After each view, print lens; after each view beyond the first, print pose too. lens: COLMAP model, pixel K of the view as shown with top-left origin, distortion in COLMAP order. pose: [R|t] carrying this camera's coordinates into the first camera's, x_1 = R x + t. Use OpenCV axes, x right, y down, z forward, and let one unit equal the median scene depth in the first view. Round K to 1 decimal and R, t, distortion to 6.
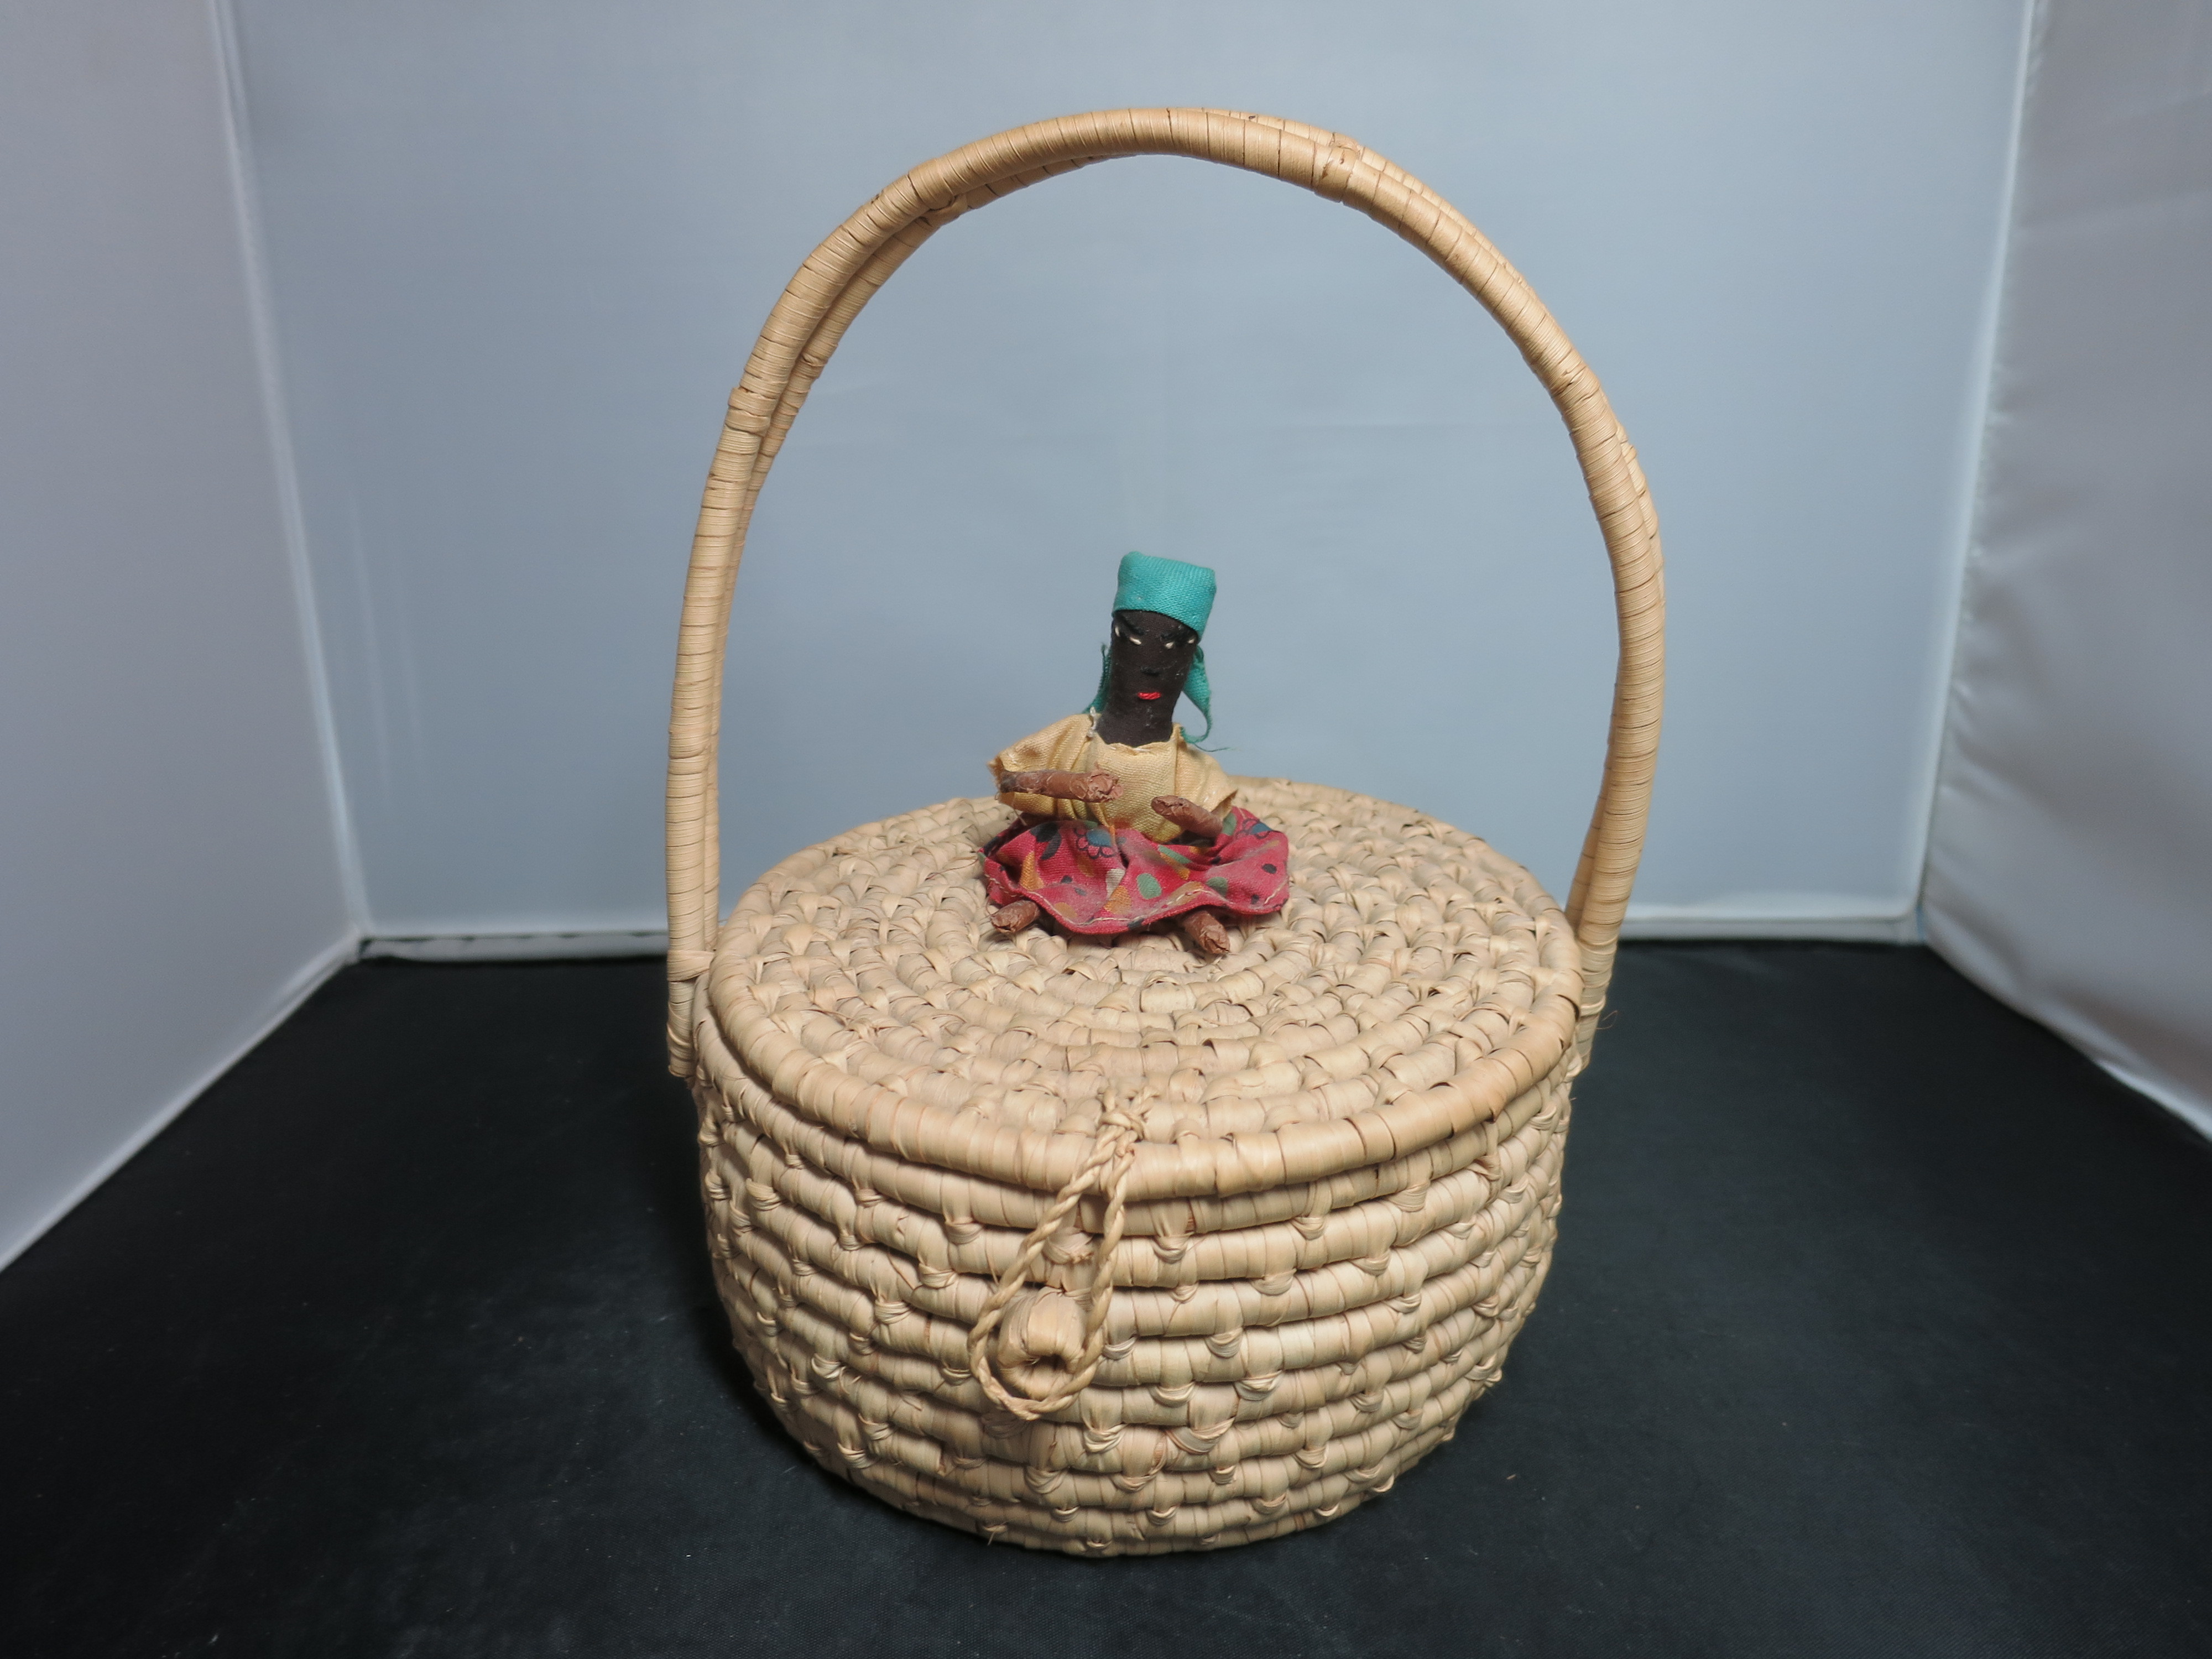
lens RADIAL K [[1589.7, 0, 1106.0], [0, 1589.7, 829.5], [0, 0, 1]] dist [-0.034970, 0.002315]
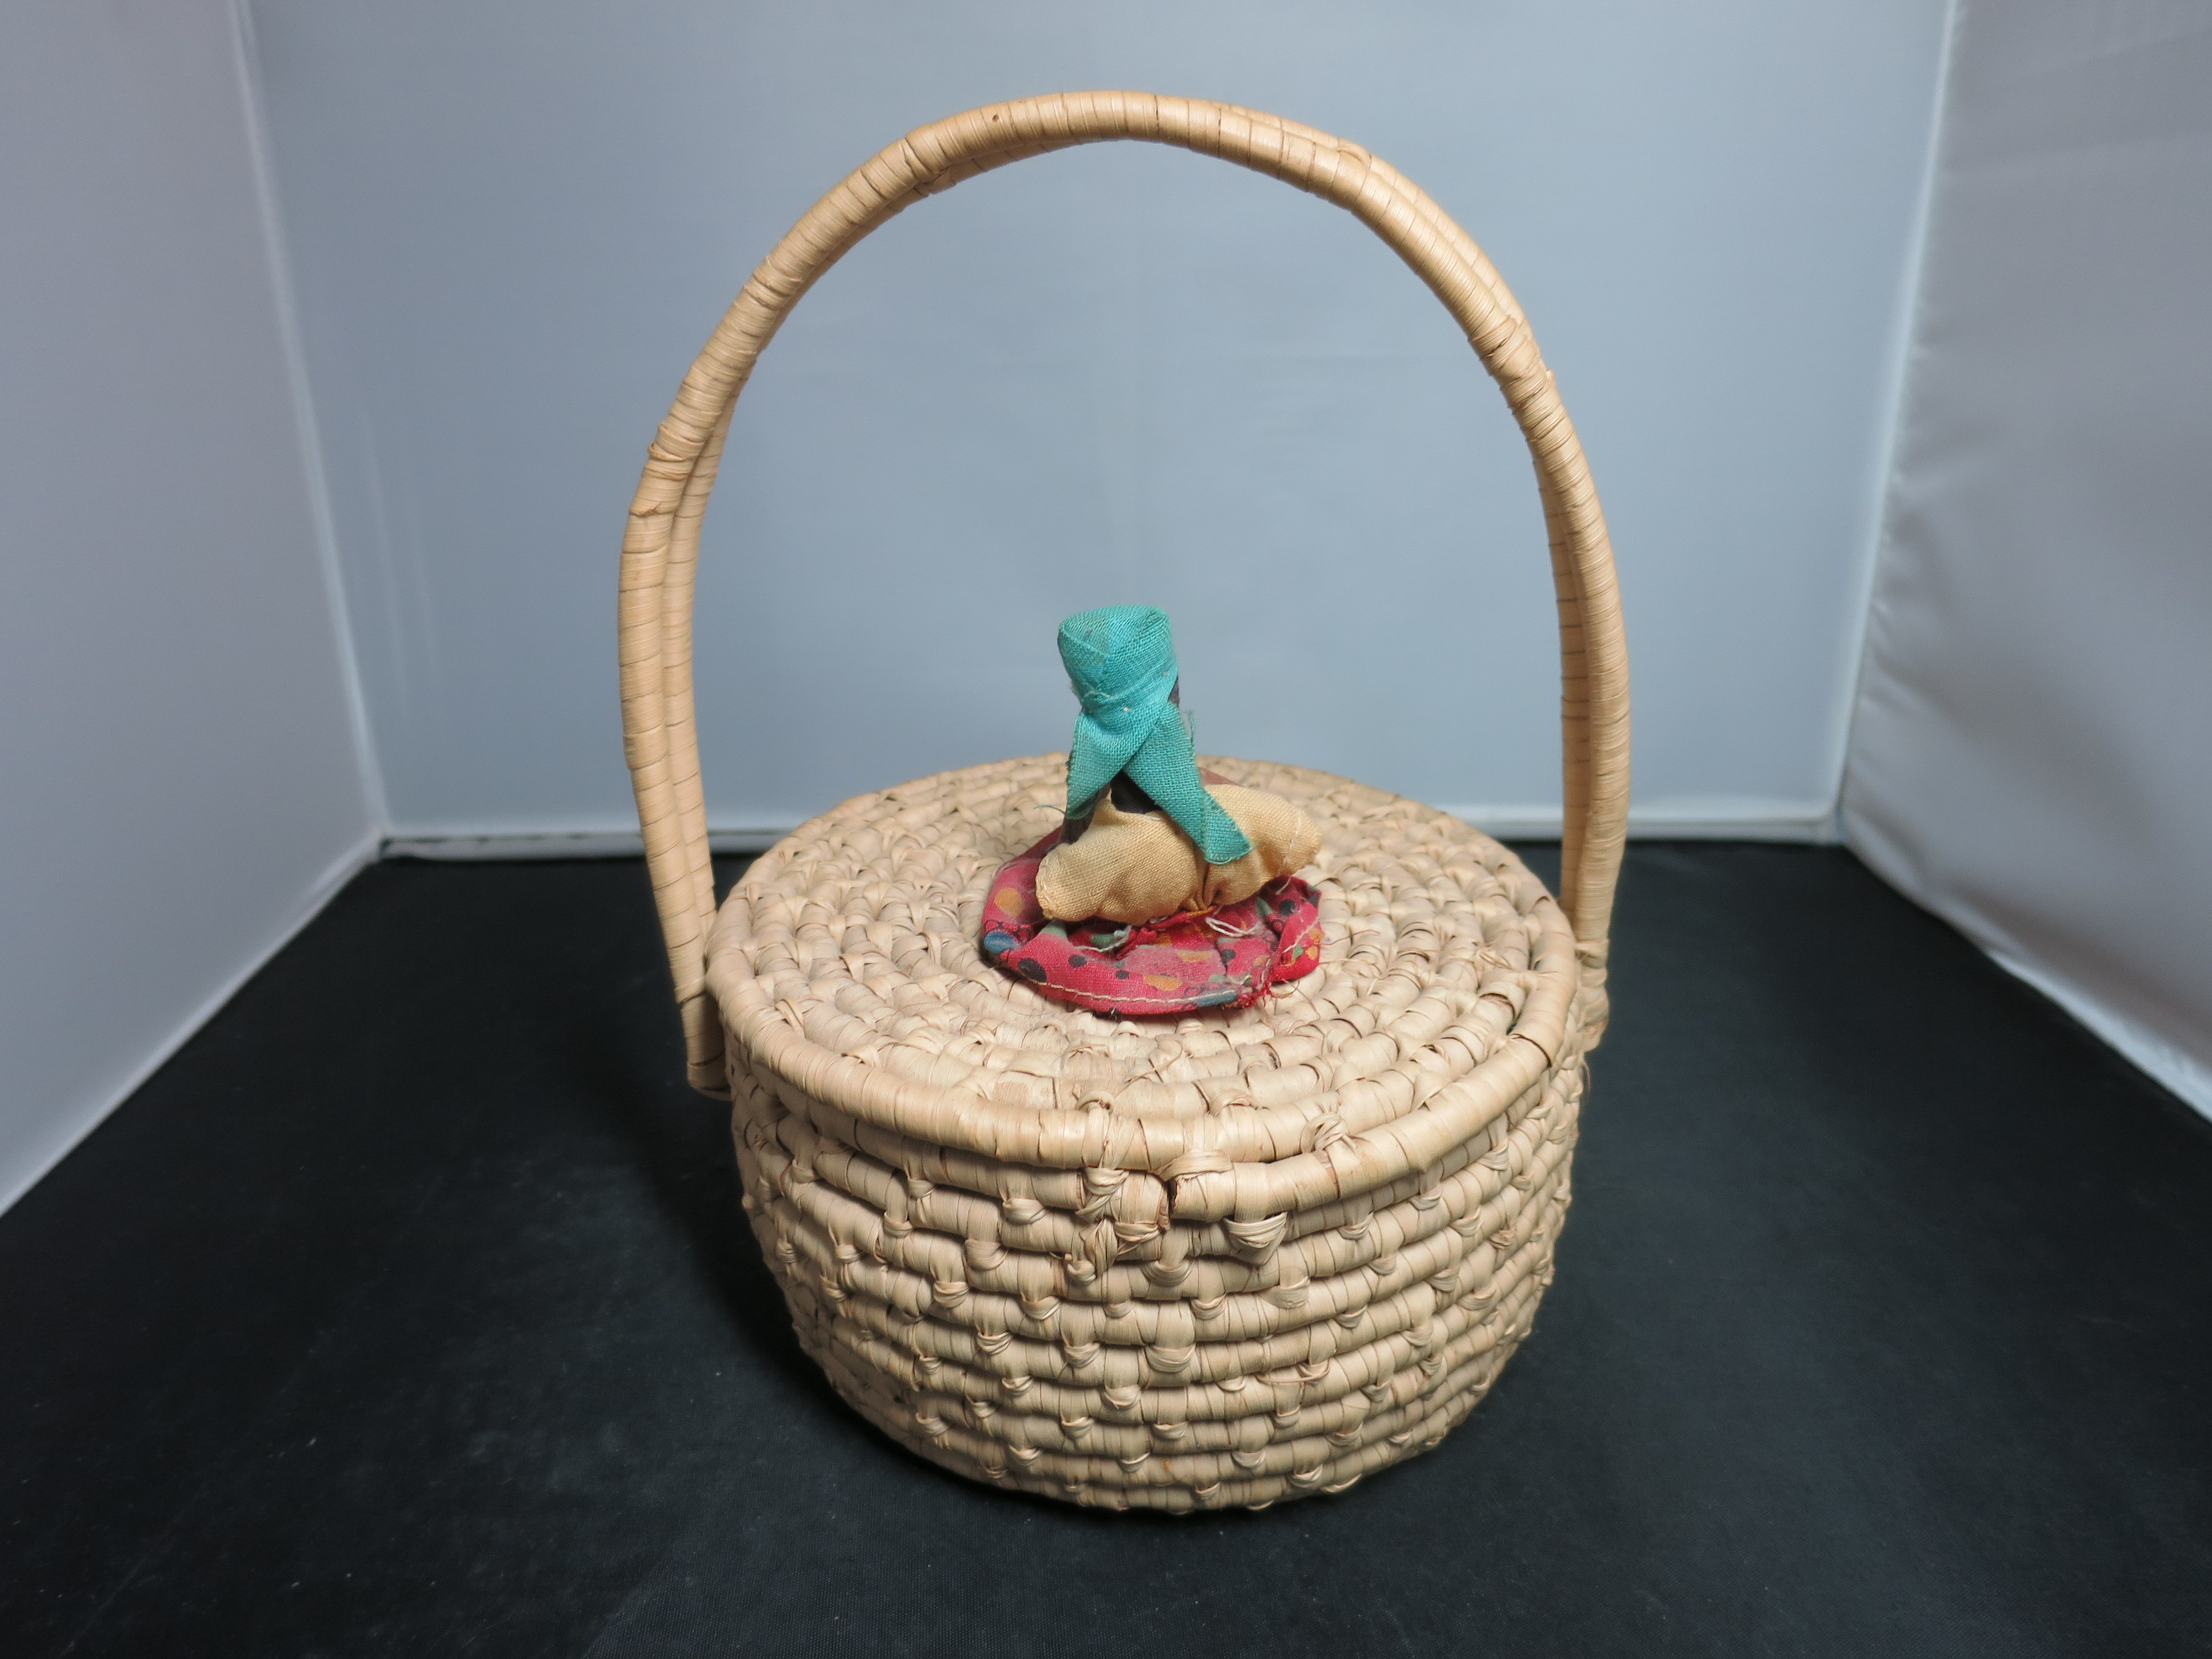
lens RADIAL K [[1589.7, 0, 1106.0], [0, 1589.7, 829.5], [0, 0, 1]] dist [-0.034970, 0.002315]
pose [[0.999908, -0.000049, 0.013595, 0.003237], [-0.000818, 0.997963, 0.063786, -0.009582], [-0.013571, -0.063791, 0.997871, -0.116784]]
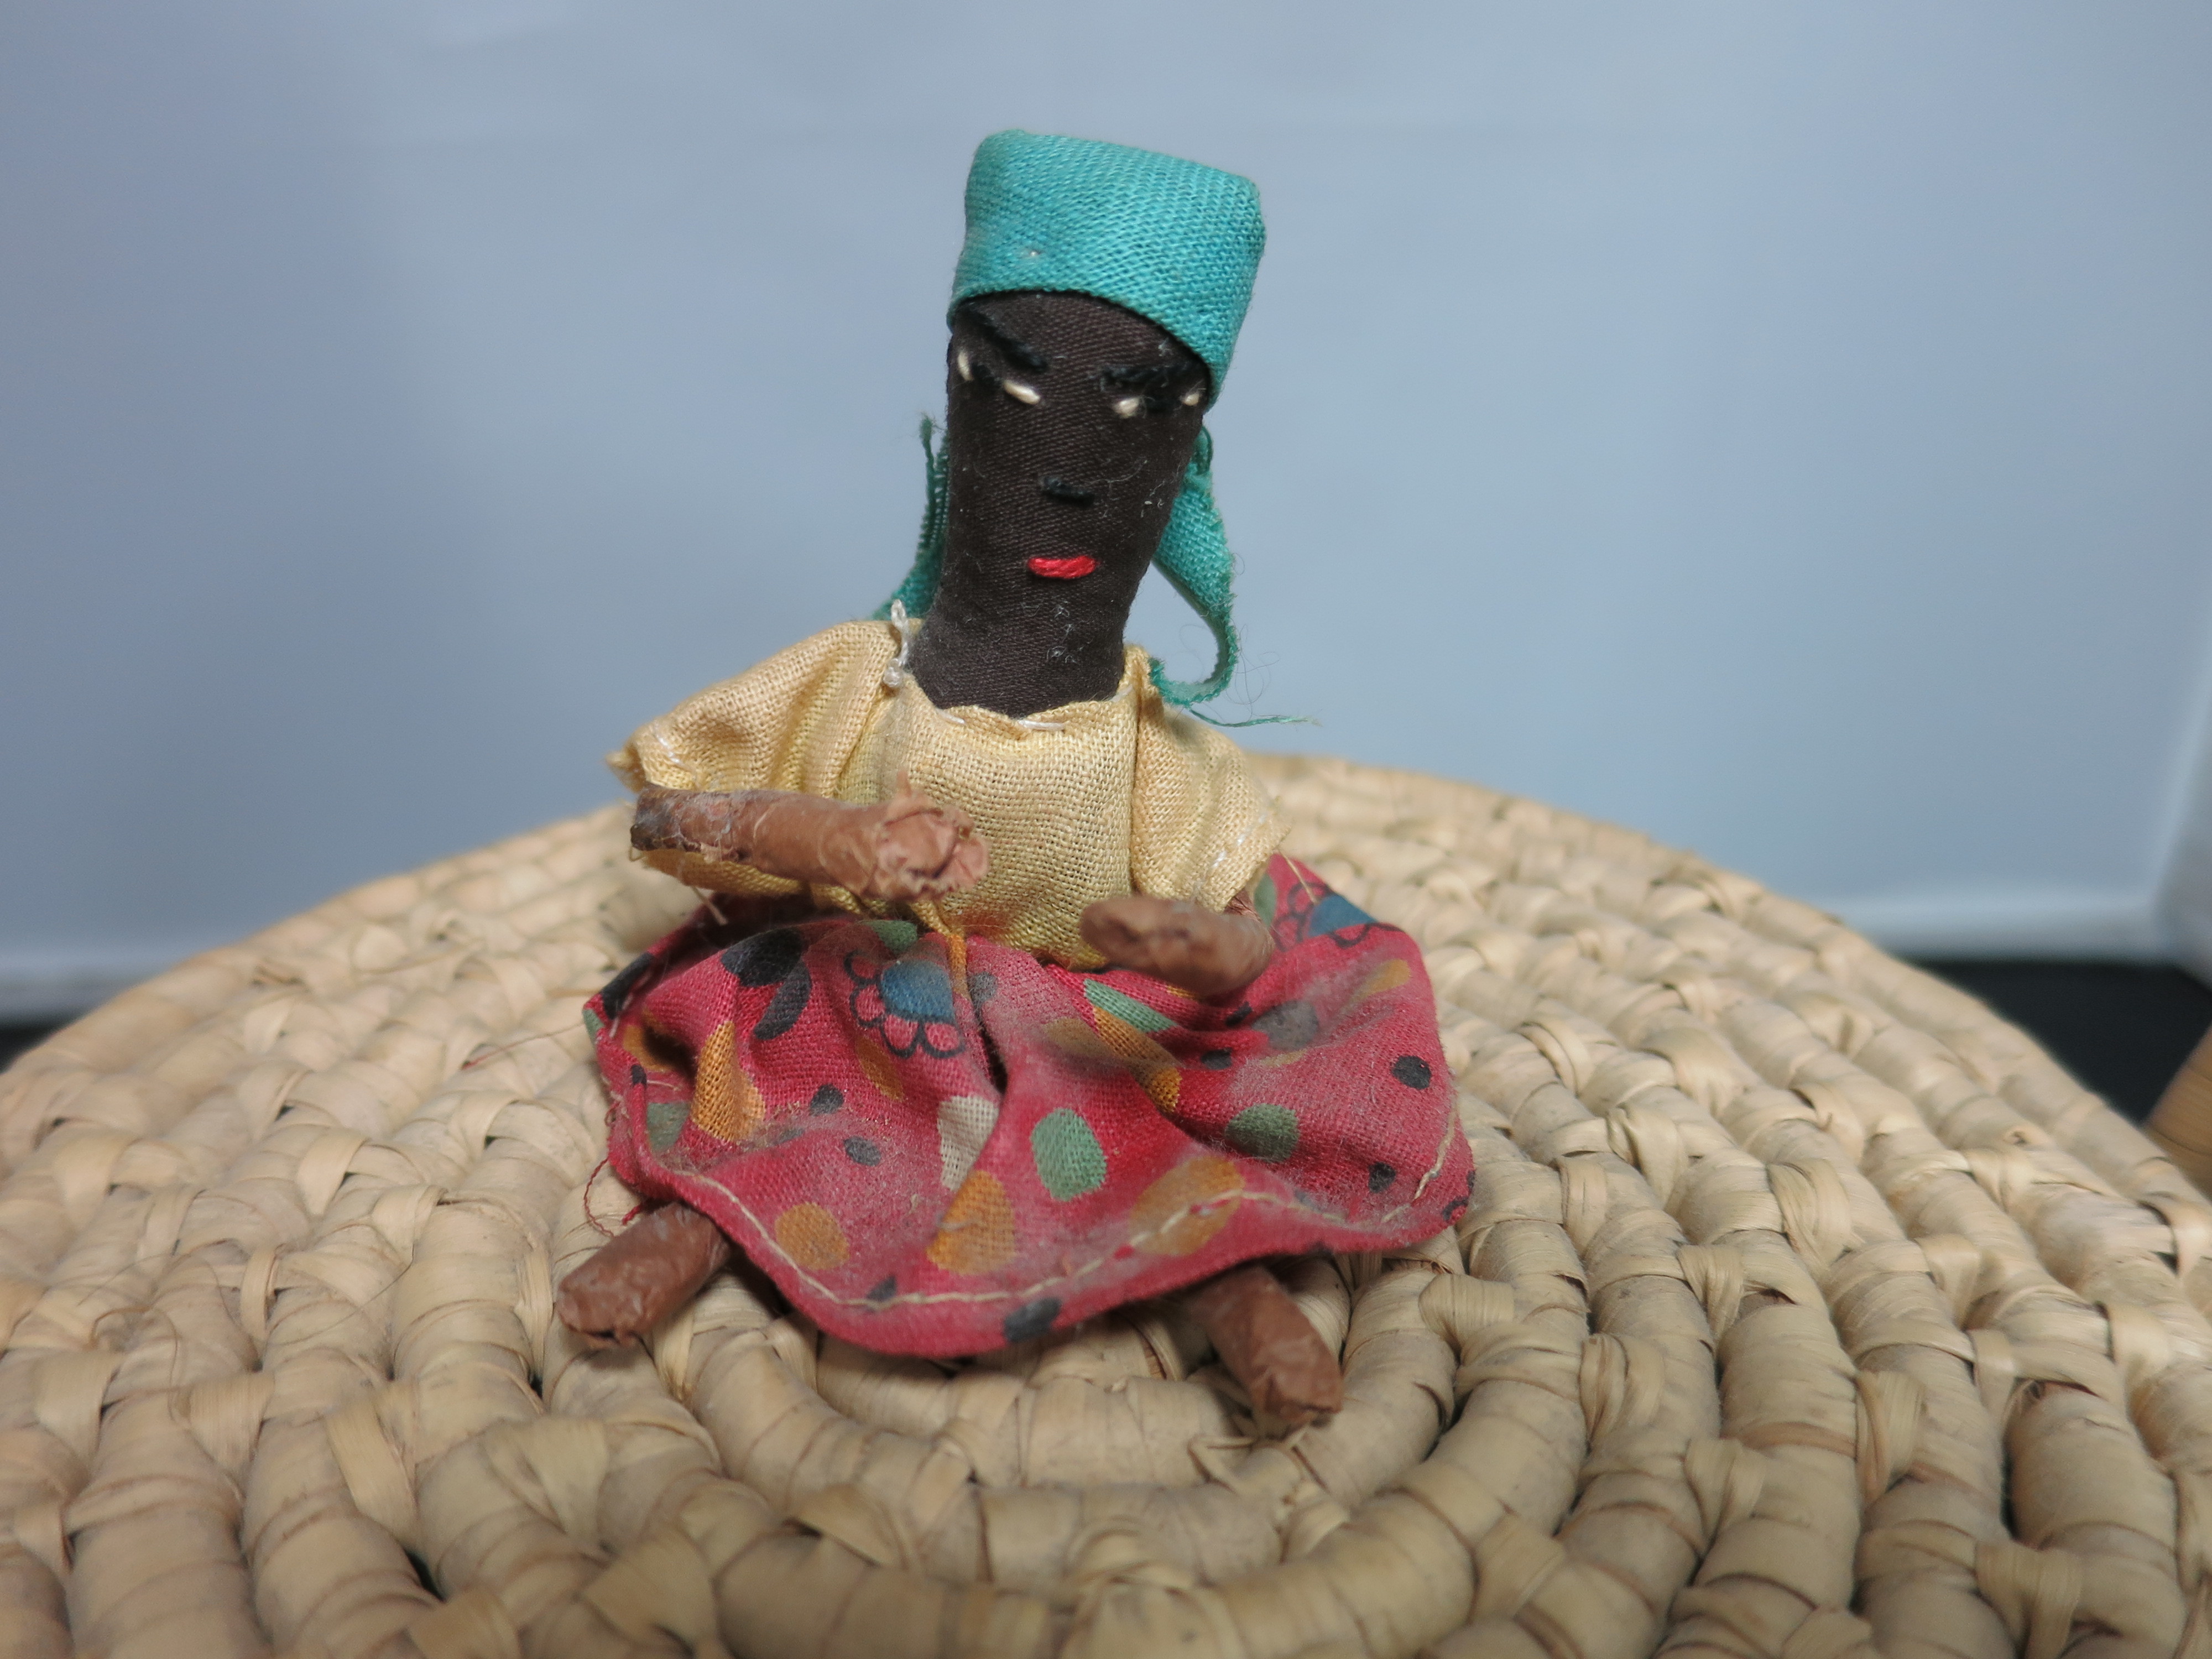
lens RADIAL K [[1589.7, 0, 1106.0], [0, 1589.7, 829.5], [0, 0, 1]] dist [-0.034970, 0.002315]
pose [[0.996464, -0.010435, 0.083376, 0.007496], [0.005036, 0.997892, 0.064702, -0.048219], [-0.083875, -0.064053, 0.994415, 0.631320]]
